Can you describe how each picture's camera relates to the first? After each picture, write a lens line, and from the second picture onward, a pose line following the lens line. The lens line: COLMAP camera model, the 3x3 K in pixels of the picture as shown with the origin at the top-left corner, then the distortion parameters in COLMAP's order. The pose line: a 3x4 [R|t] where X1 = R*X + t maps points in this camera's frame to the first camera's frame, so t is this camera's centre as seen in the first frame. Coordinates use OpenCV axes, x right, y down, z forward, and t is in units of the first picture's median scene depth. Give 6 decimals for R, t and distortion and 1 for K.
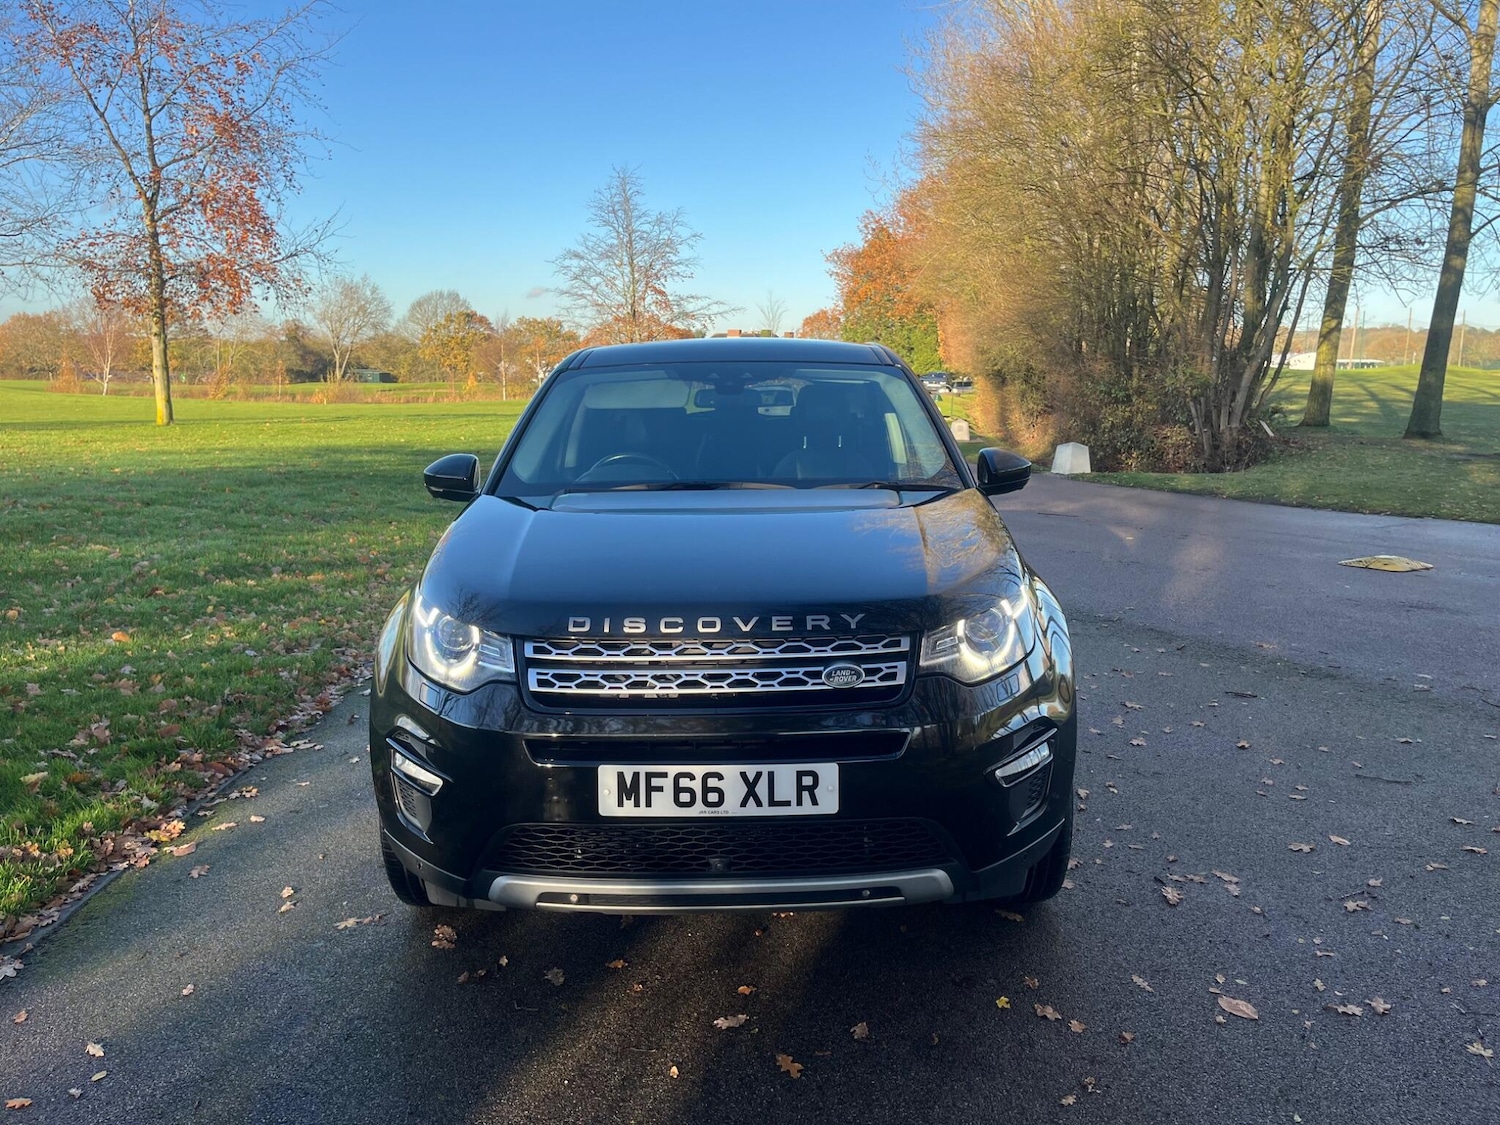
lens RADIAL K [[1129.9, 0, 763.1], [0, 1129.9, 541.7], [0, 0, 1]] dist [0.074116, -0.102410]
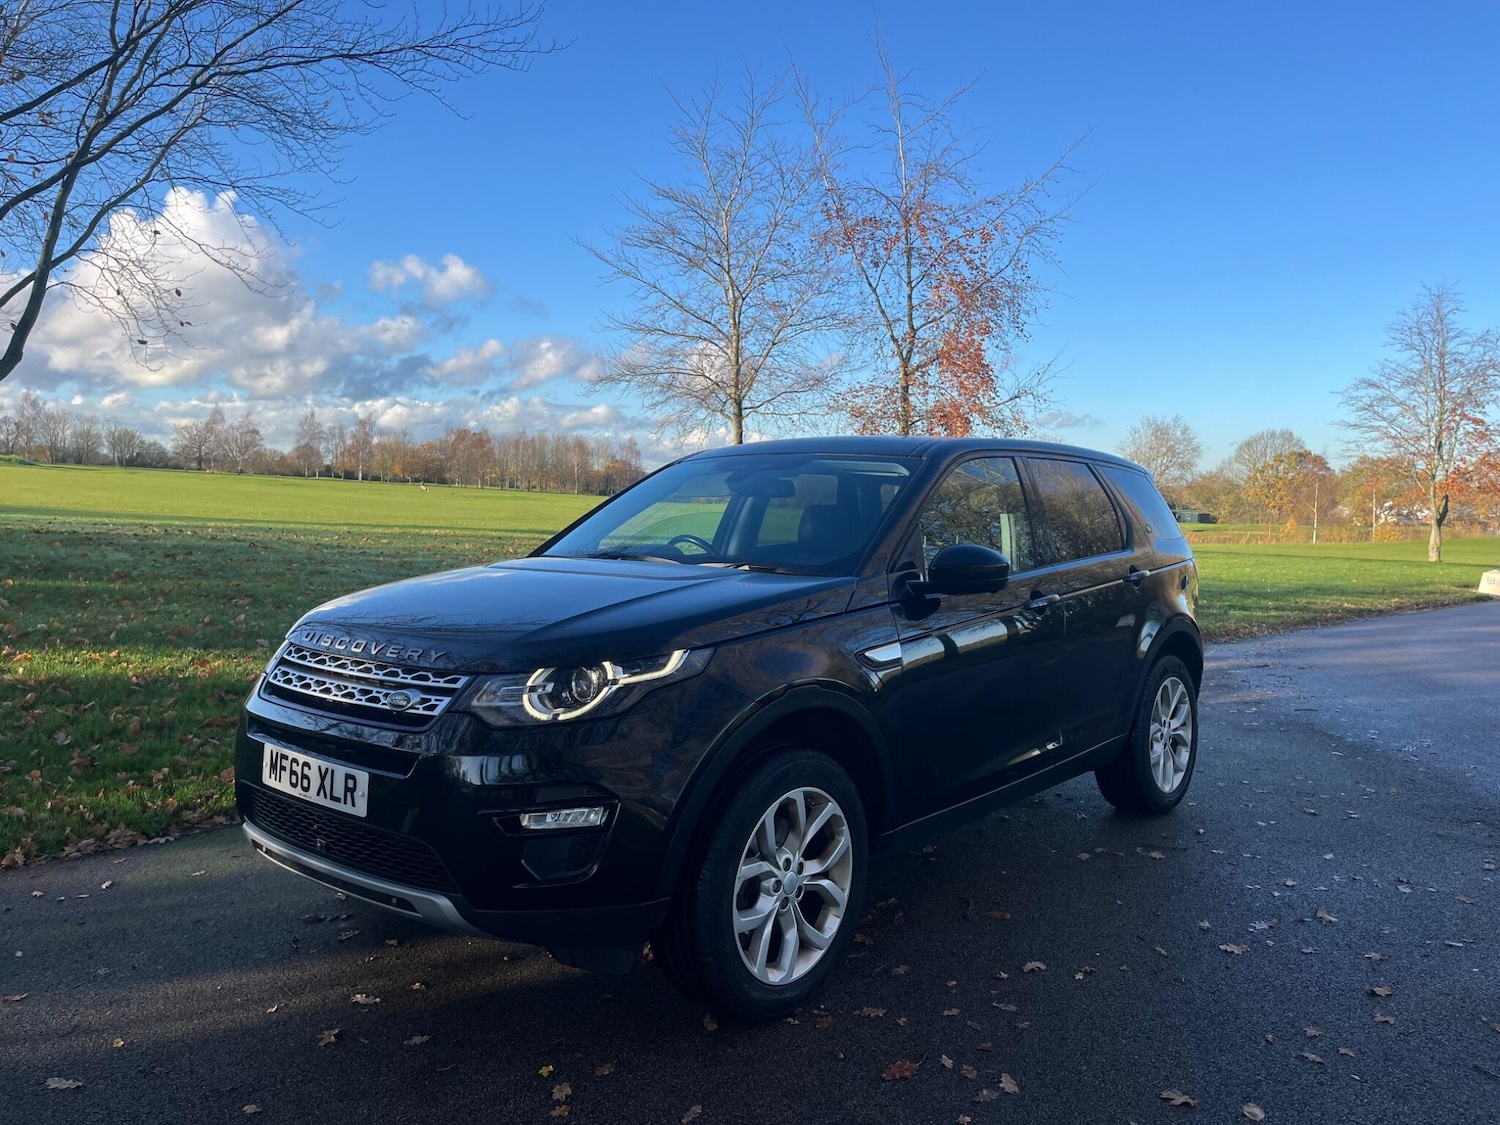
lens RADIAL K [[1129.9, 0, 752.2], [0, 1129.9, 556.0], [0, 0, 1]] dist [0.074116, -0.102410]
pose [[0.759474, 0.048677, -0.648714, 0.130965], [-0.119584, 0.990650, -0.065667, 0.001068], [0.639452, 0.127449, 0.758194, 0.042207]]
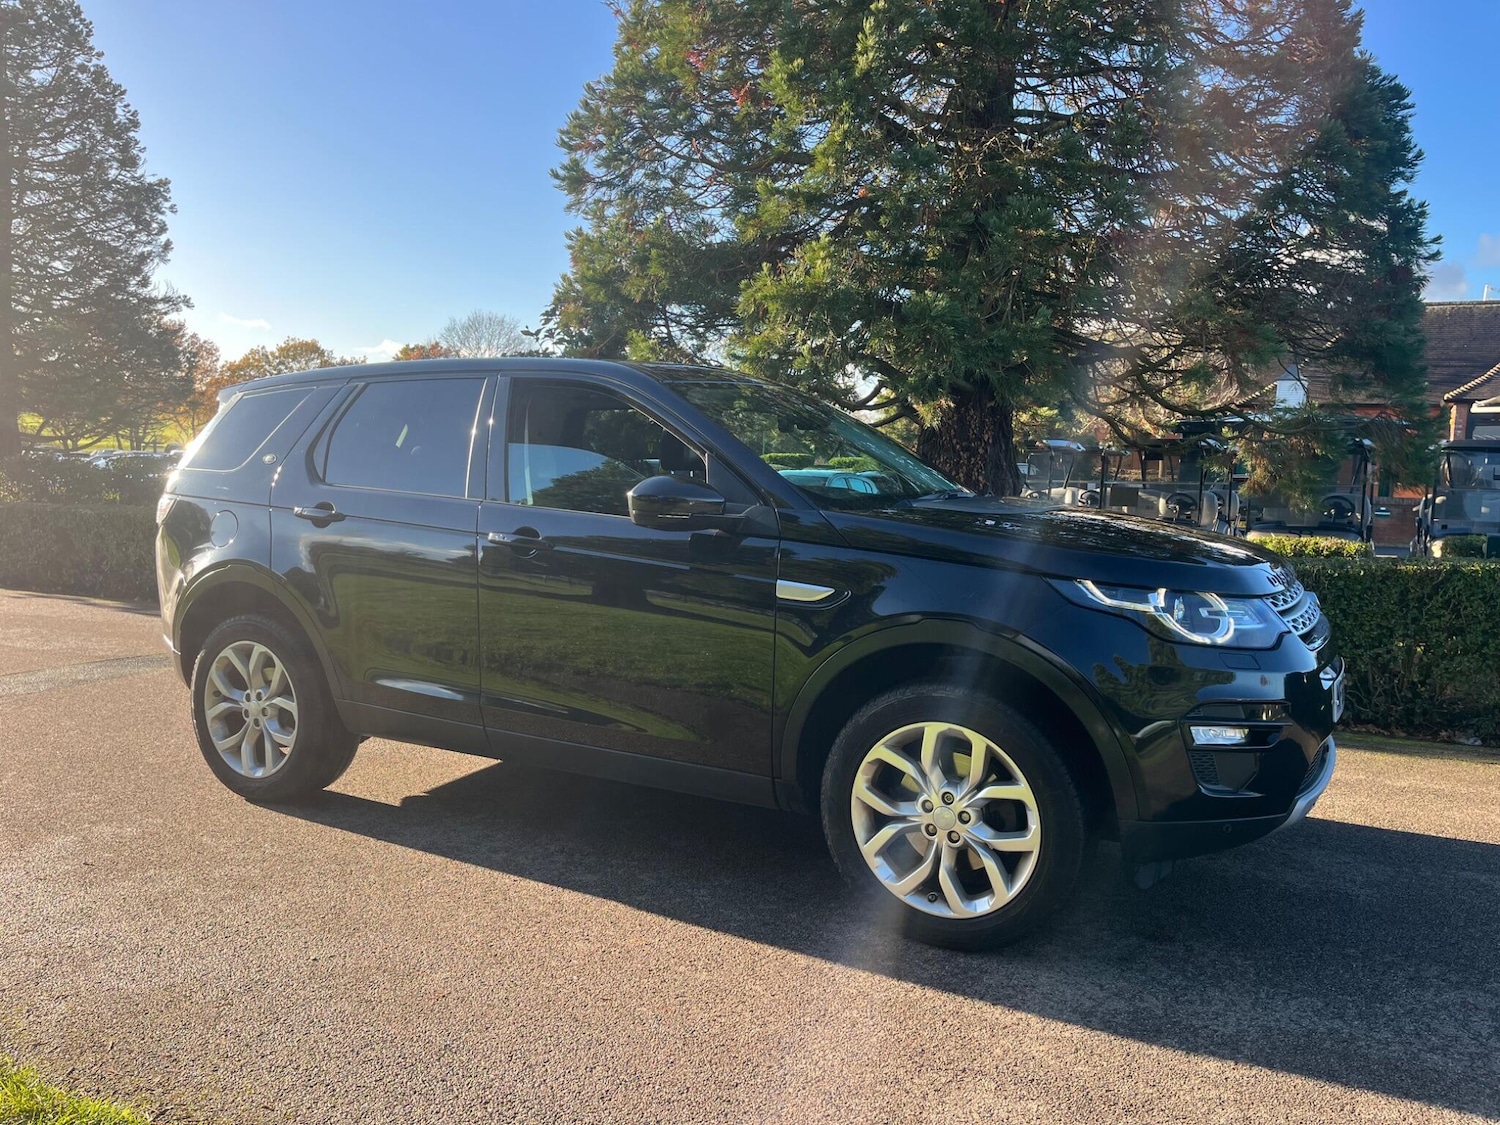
lens RADIAL K [[1129.9, 0, 753.8], [0, 1129.9, 573.5], [0, 0, 1]] dist [0.074116, -0.102410]
pose [[0.479964, -0.064254, 0.874932, -0.187987], [0.115806, 0.993227, 0.009413, -0.001302], [-0.869611, 0.096804, 0.484154, 0.112061]]
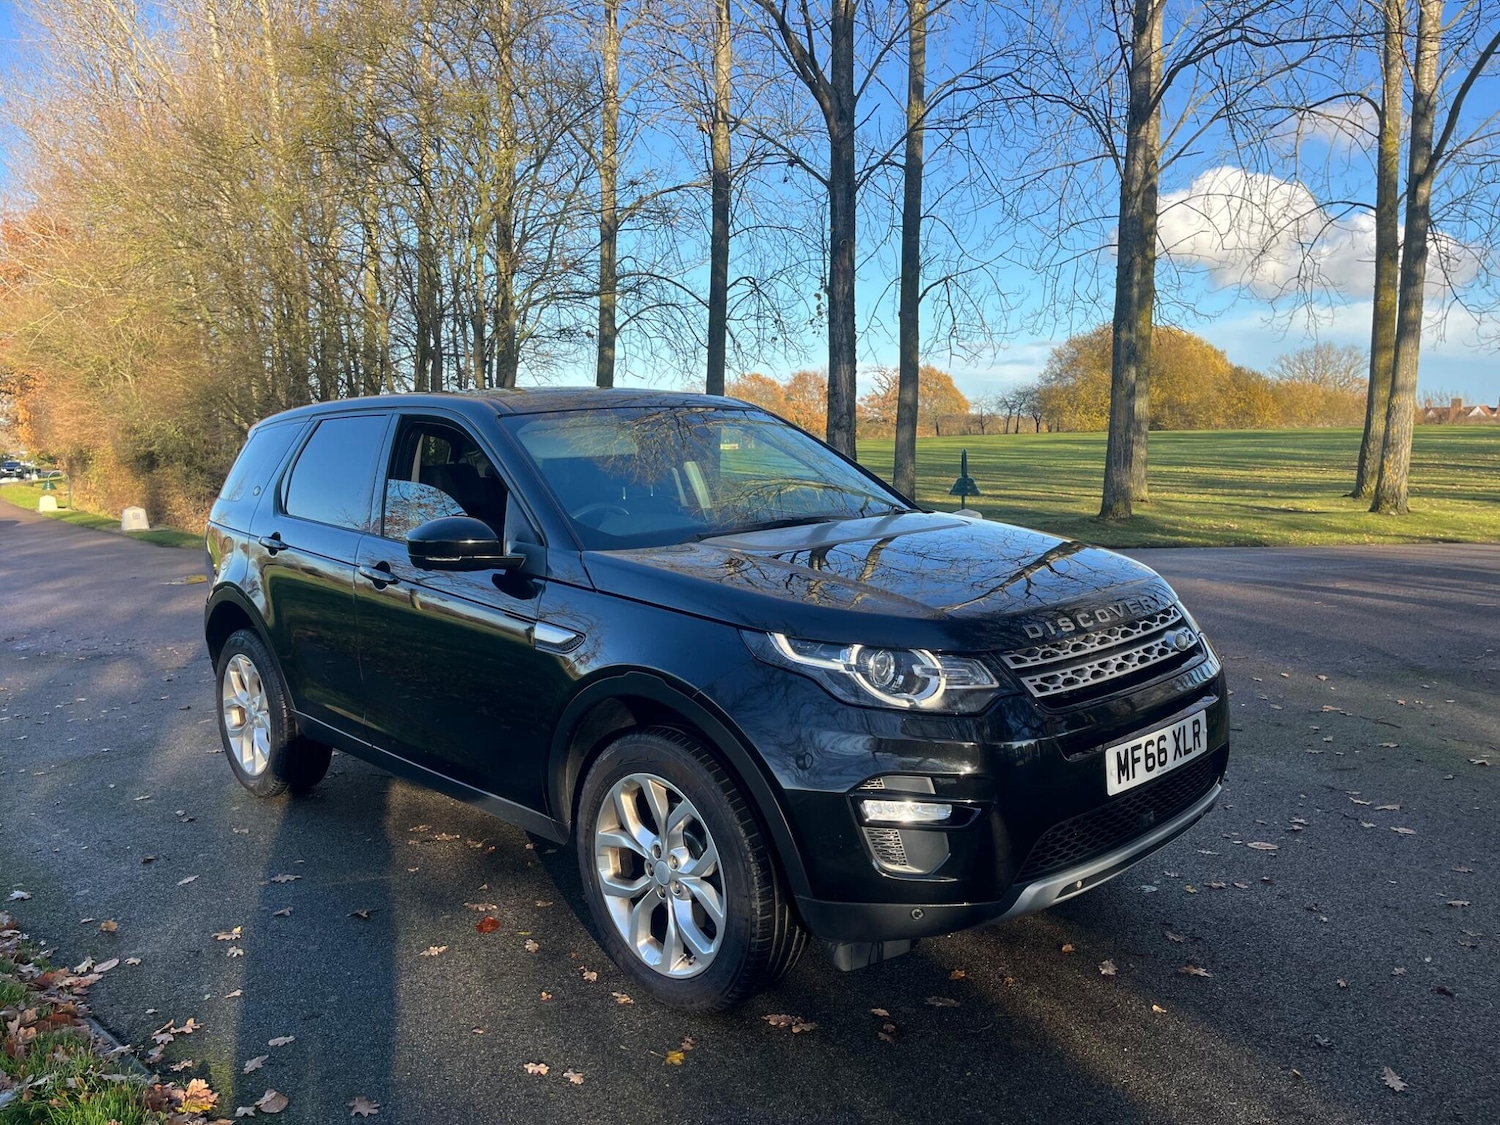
lens RADIAL K [[1129.9, 0, 742.3], [0, 1129.9, 570.9], [0, 0, 1]] dist [0.074116, -0.102410]
pose [[0.722845, -0.094582, 0.684507, -0.135601], [0.126401, 0.991973, 0.003585, -0.002573], [-0.679351, 0.083931, 0.728998, 0.051225]]
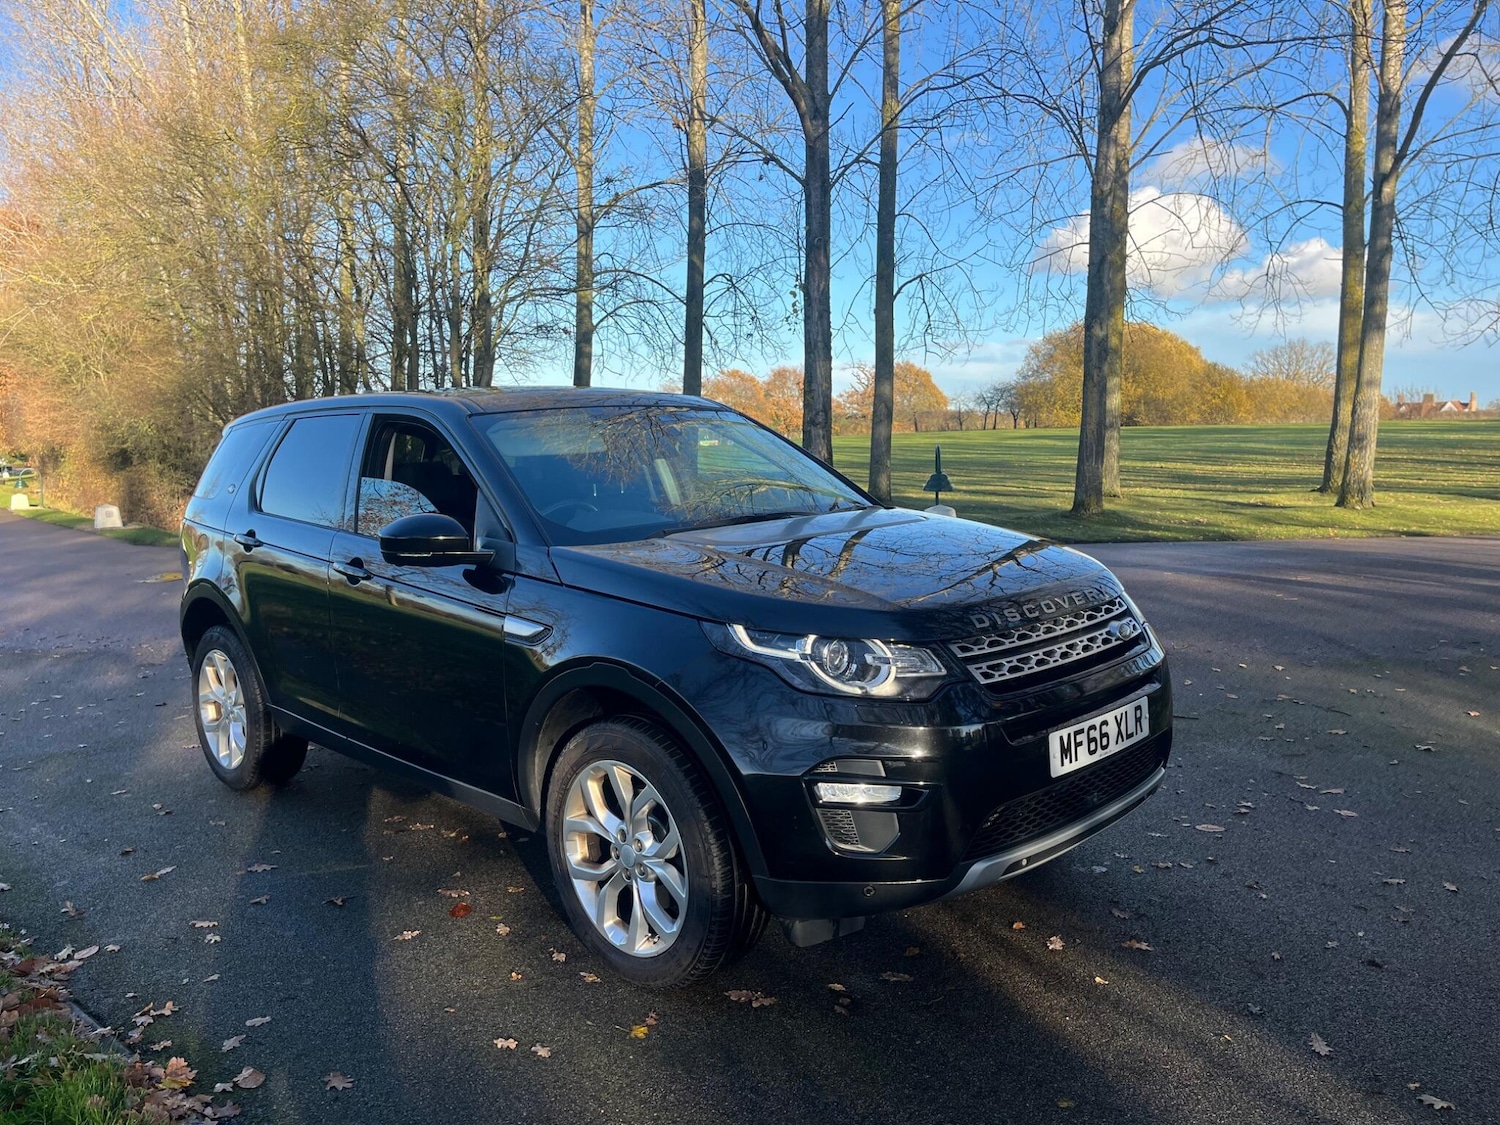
lens RADIAL K [[1129.9, 0, 744.1], [0, 1129.9, 571.2], [0, 0, 1]] dist [0.074116, -0.102410]
pose [[0.709414, -0.099789, 0.697692, -0.137665], [0.130057, 0.991460, 0.009563, -0.001998], [-0.692688, 0.083956, 0.716334, 0.045501]]
